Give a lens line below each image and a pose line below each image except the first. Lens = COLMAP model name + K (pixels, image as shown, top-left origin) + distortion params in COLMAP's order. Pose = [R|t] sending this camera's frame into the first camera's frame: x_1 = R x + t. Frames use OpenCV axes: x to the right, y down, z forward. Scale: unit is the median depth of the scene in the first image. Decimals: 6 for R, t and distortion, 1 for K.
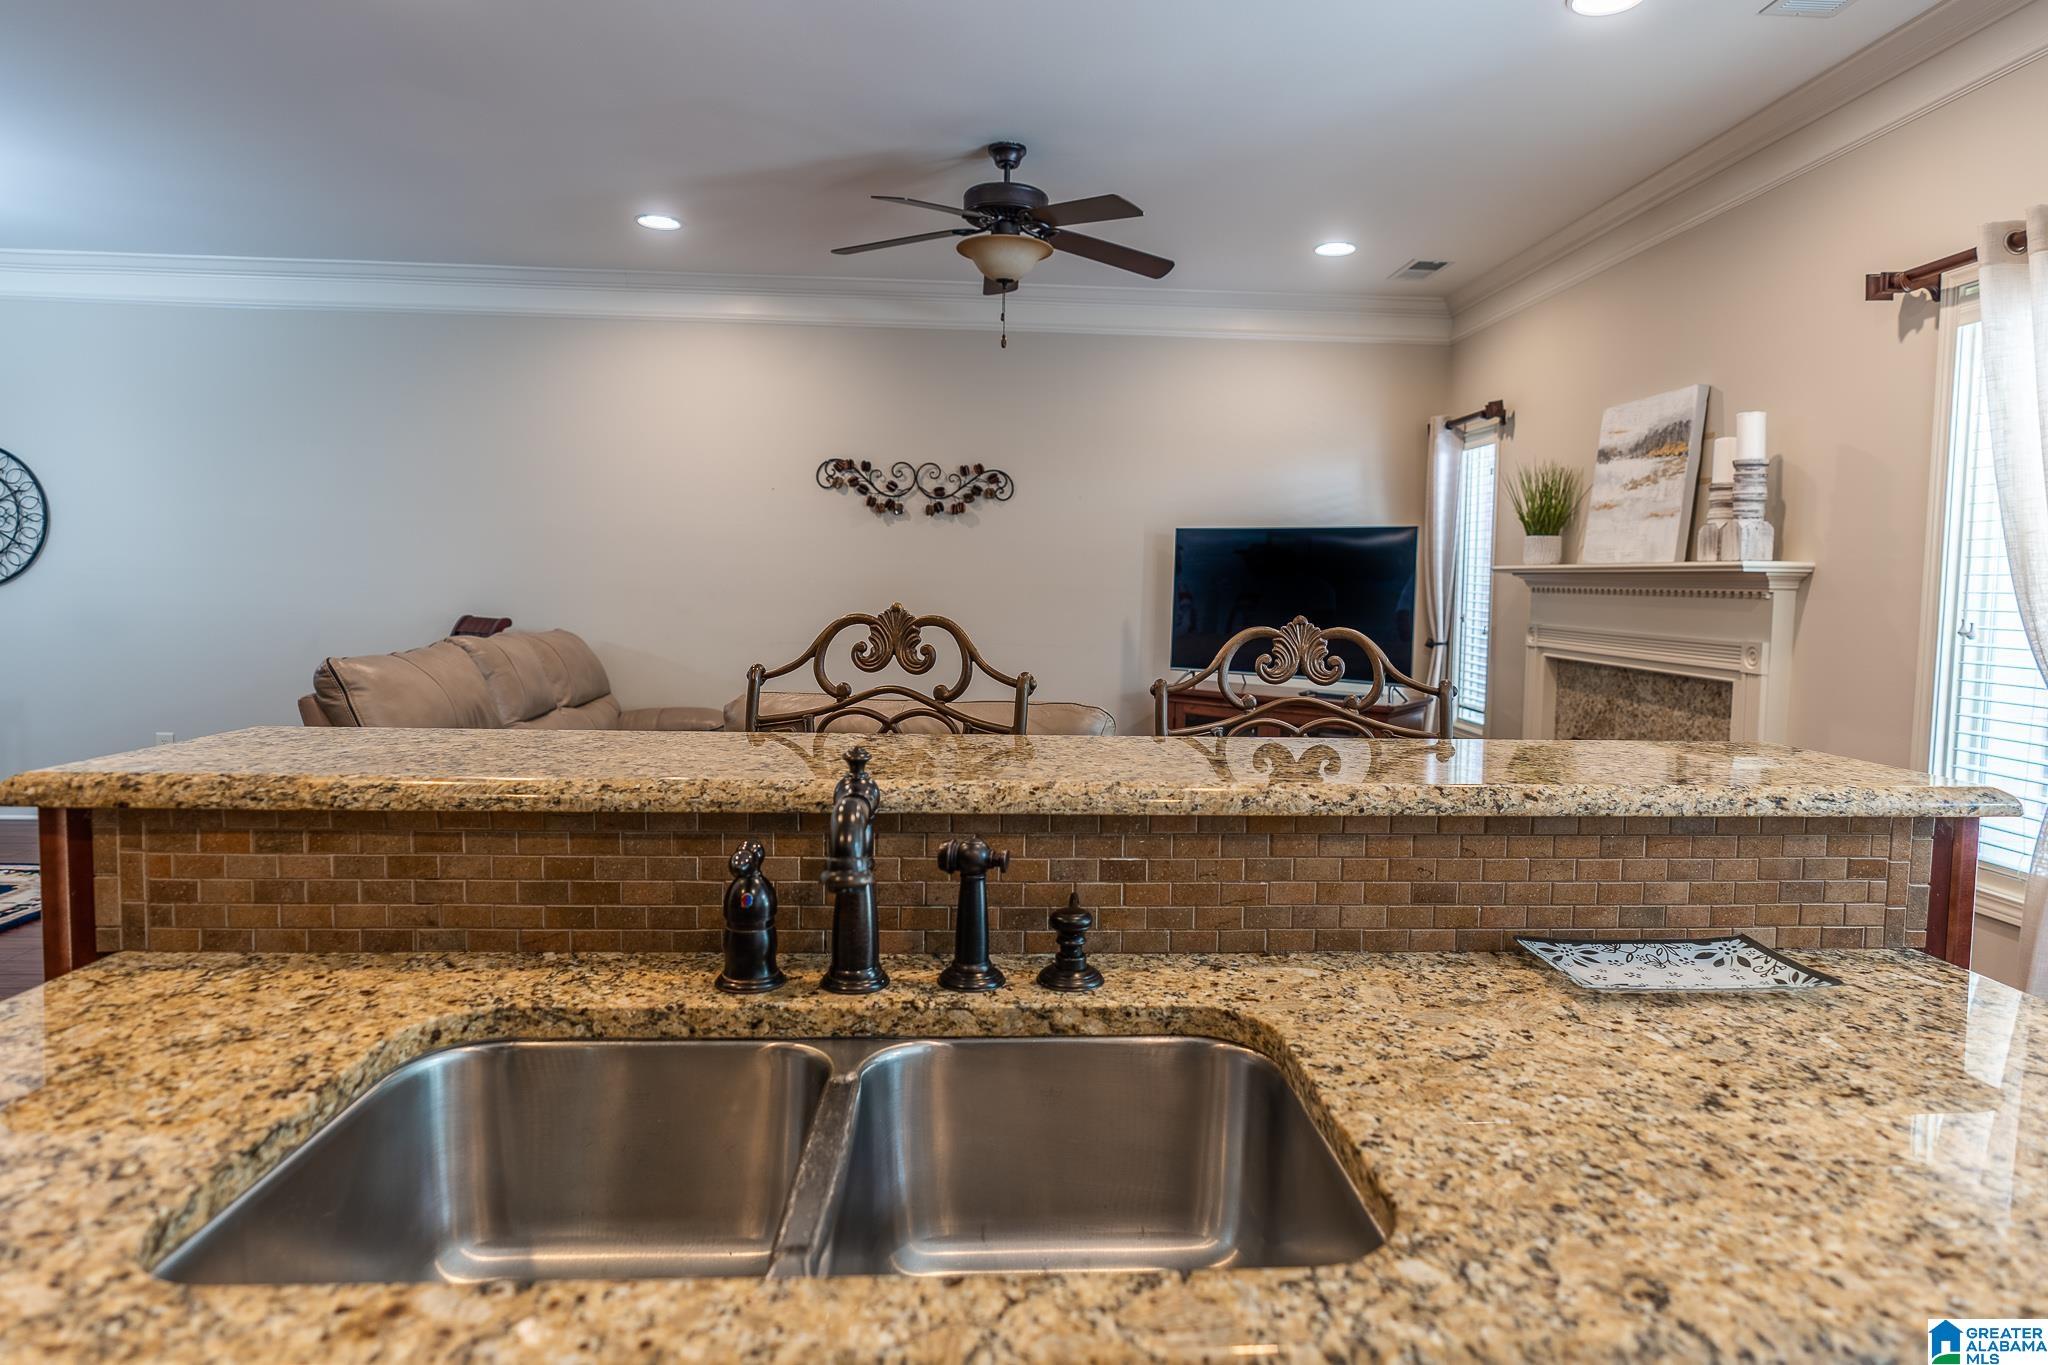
lens RADIAL K [[1161.4, 0, 1036.5], [0, 1161.4, 649.2], [0, 0, 1]] dist [-0.003774, 0.002969]
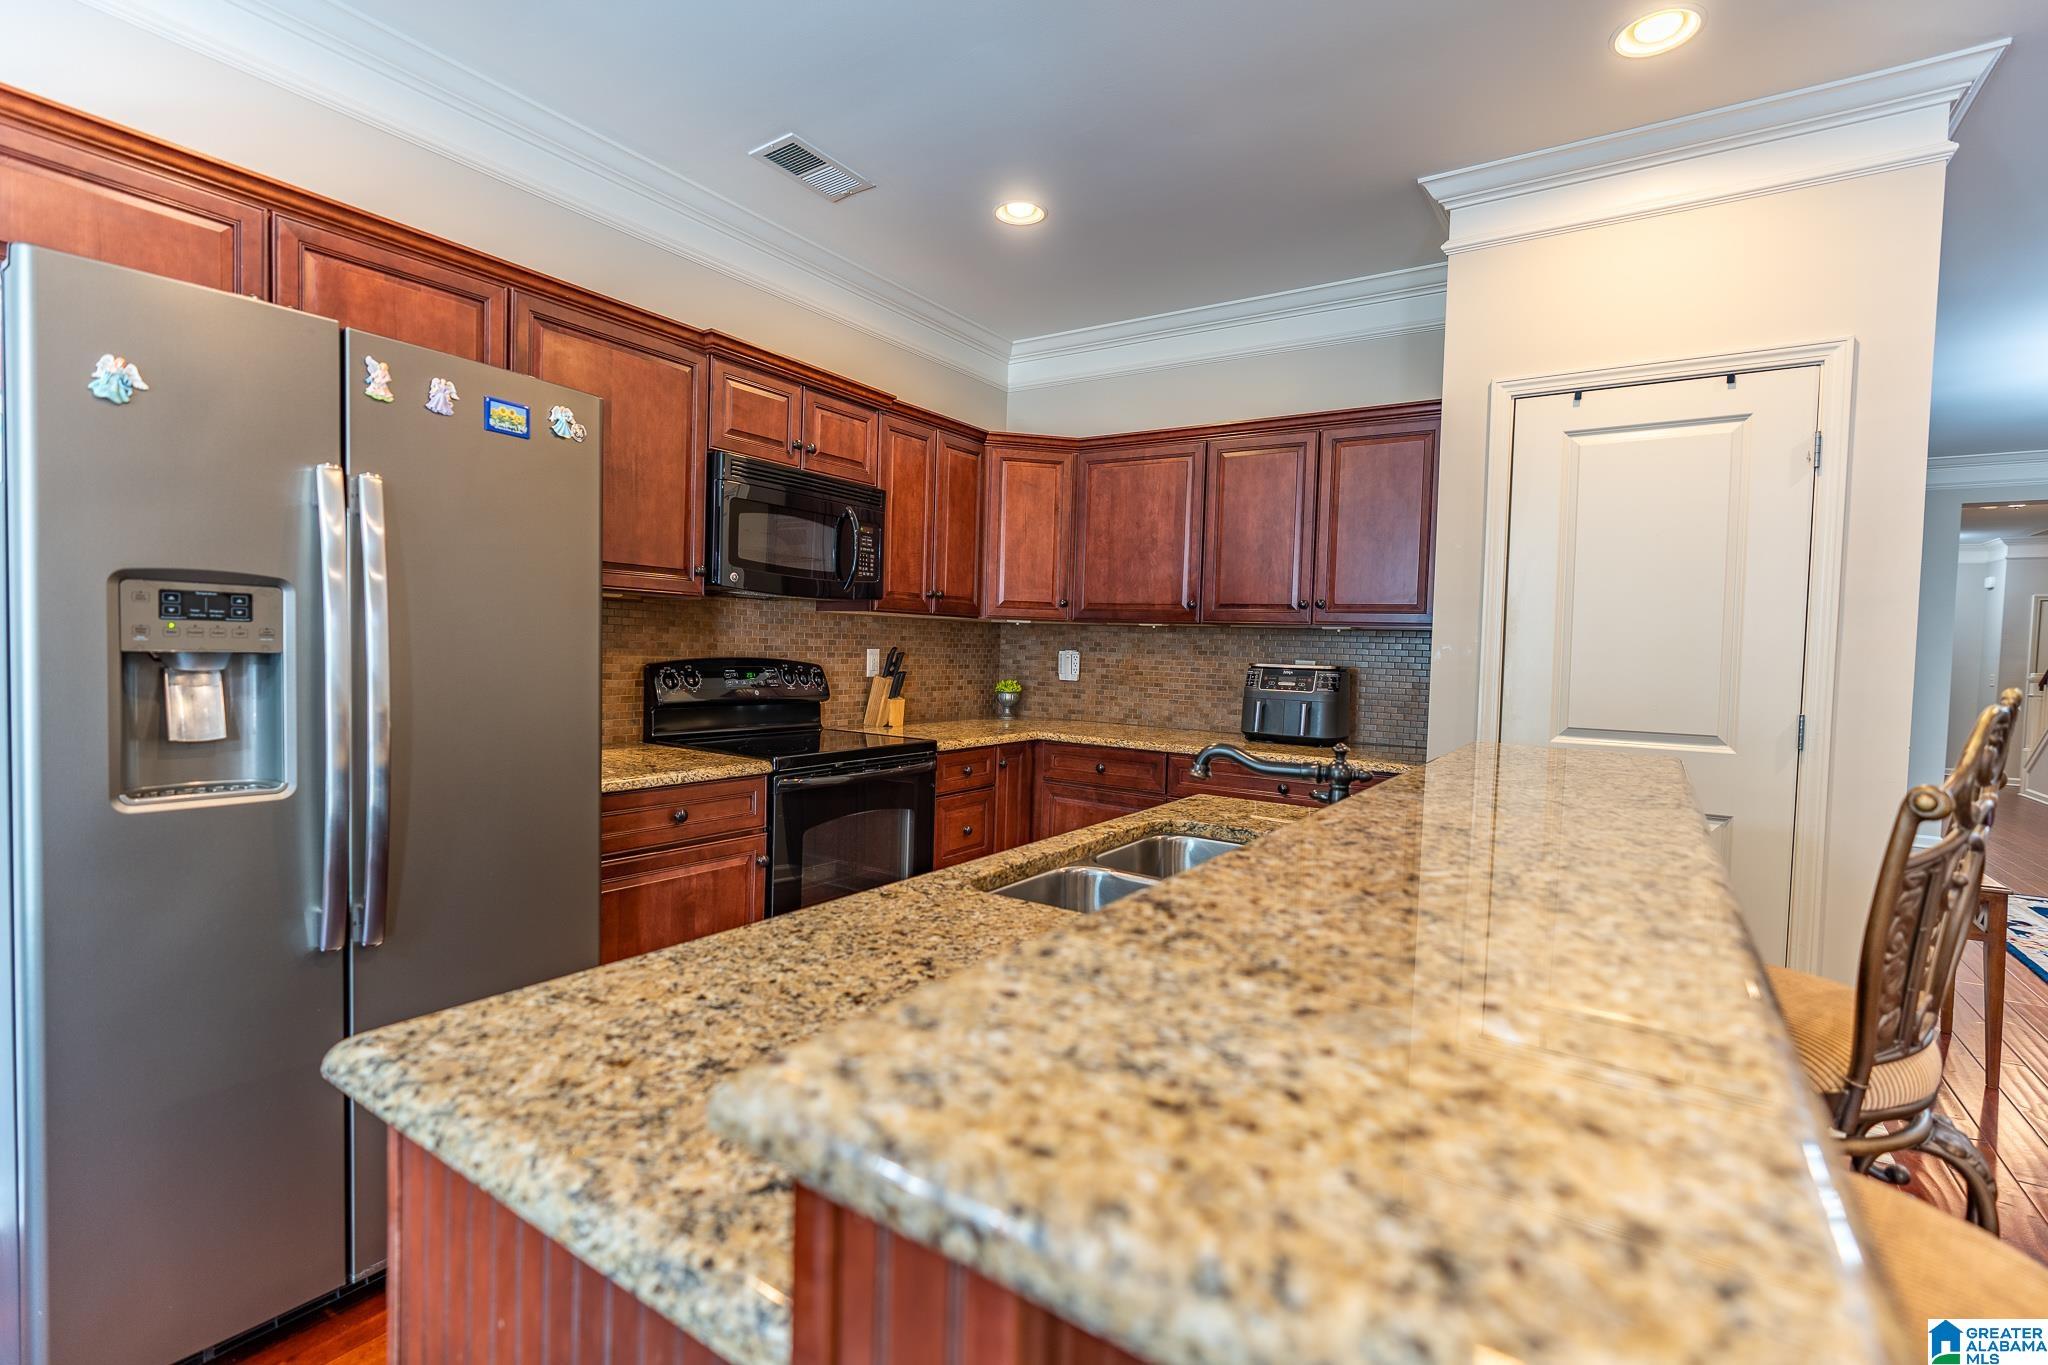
lens RADIAL K [[927.5, 0, 1024.0], [0, 927.5, 682.5], [0, 0, 1]] dist [-0.002116, 0.001556]
pose [[-0.601007, -0.005770, -0.799223, 0.272079], [-0.085802, 0.994661, 0.057341, -0.008820], [0.794625, 0.103037, -0.598293, 0.330236]]
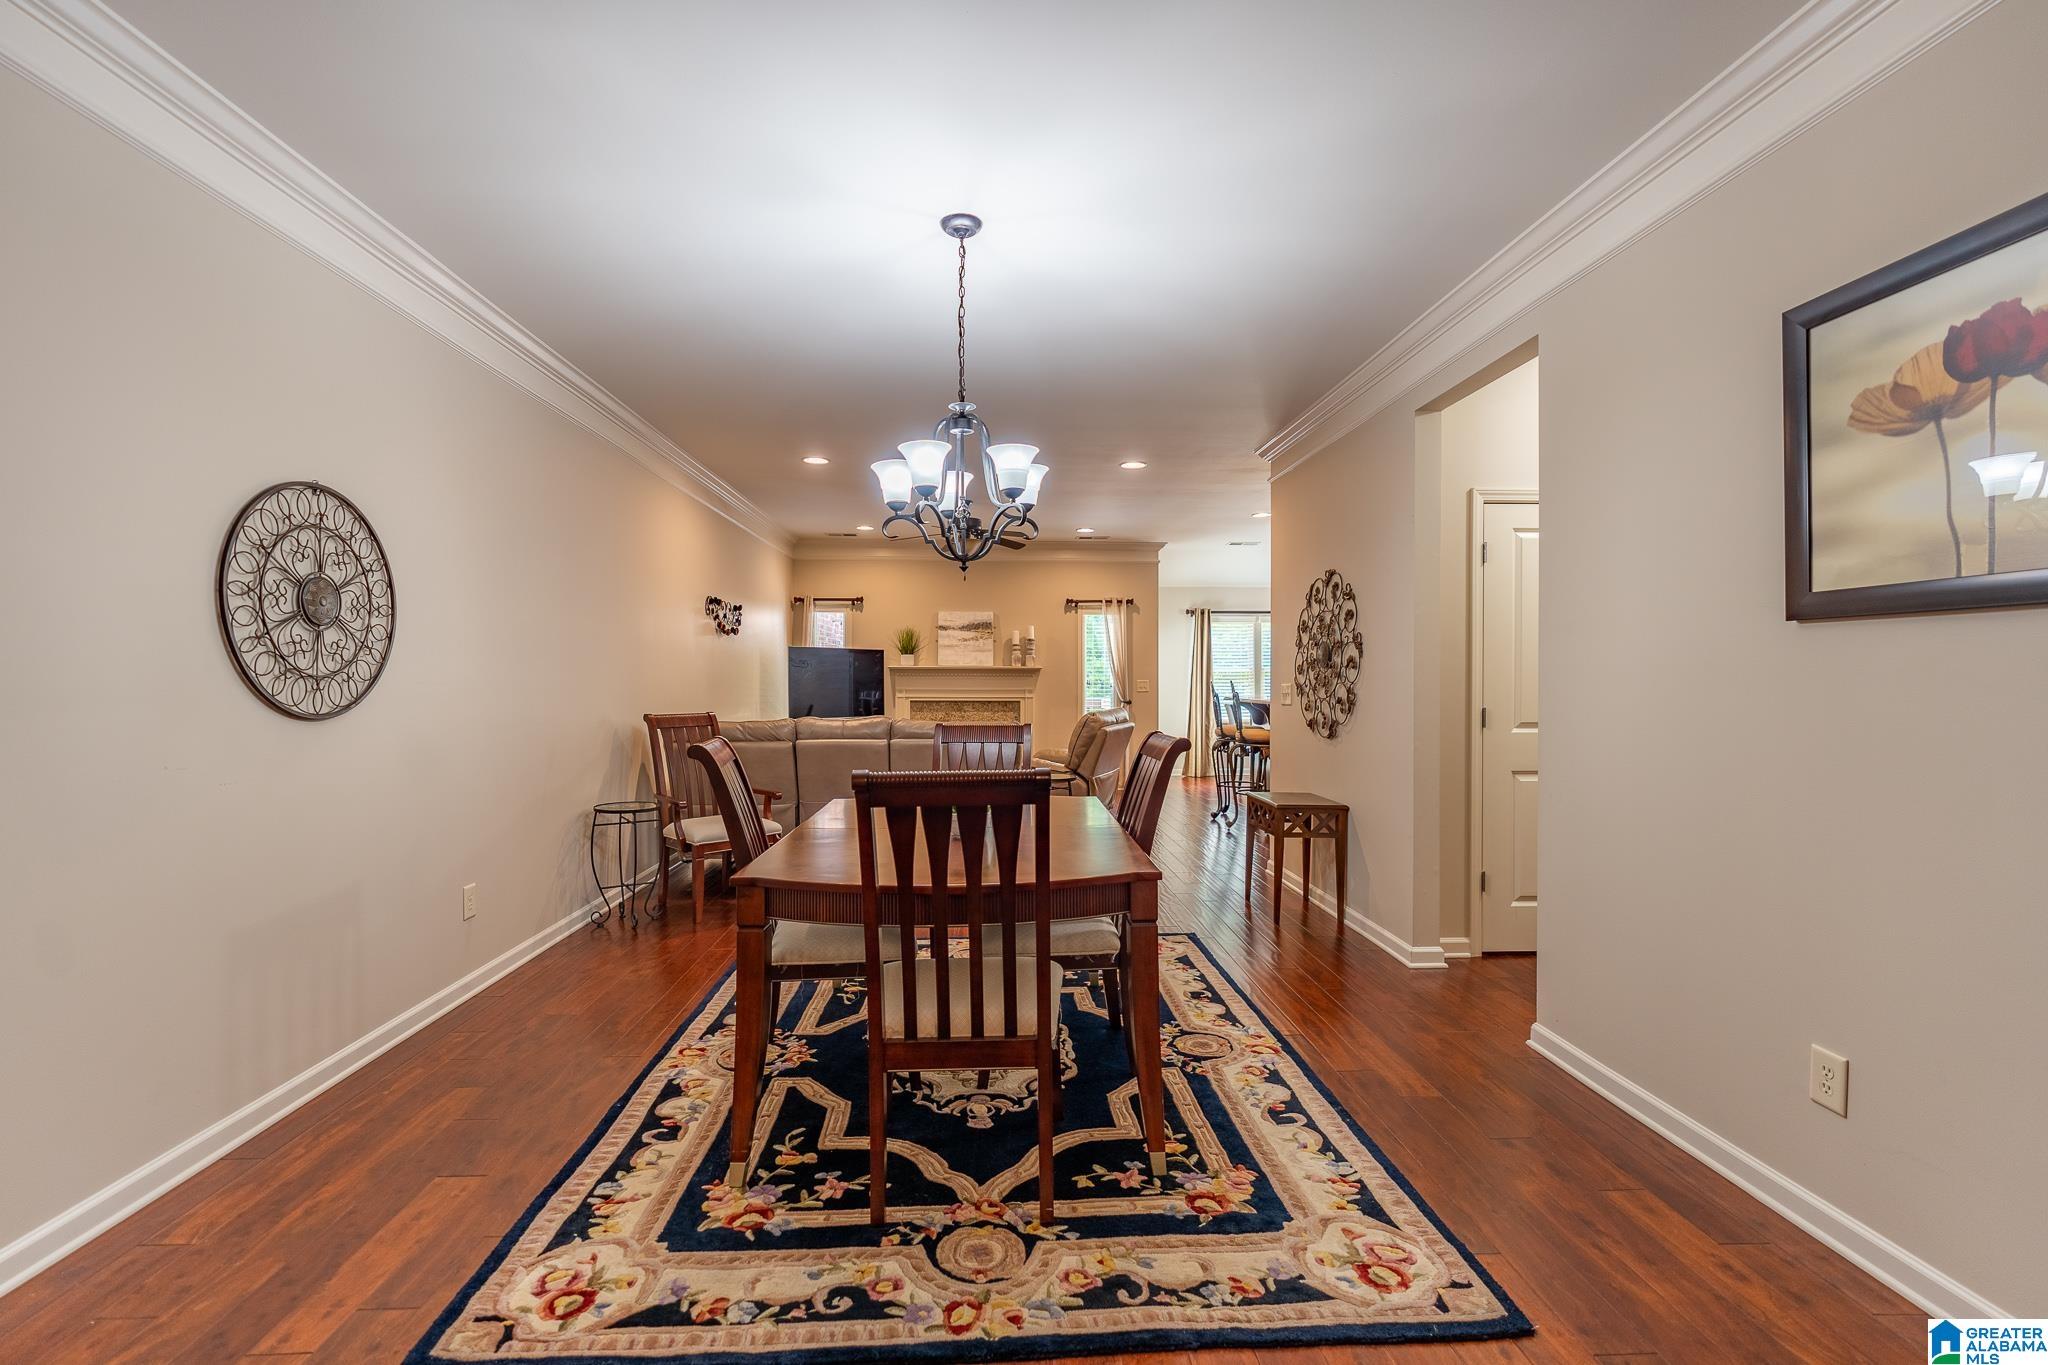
lens RADIAL K [[927.5, 0, 1024.0], [0, 927.5, 682.5], [0, 0, 1]] dist [-0.002116, 0.001556]
pose [[0.004672, -0.026710, 0.999632, -1.654039], [0.057405, 0.998002, 0.026398, -0.074673], [-0.998340, 0.057260, 0.006196, 0.726841]]
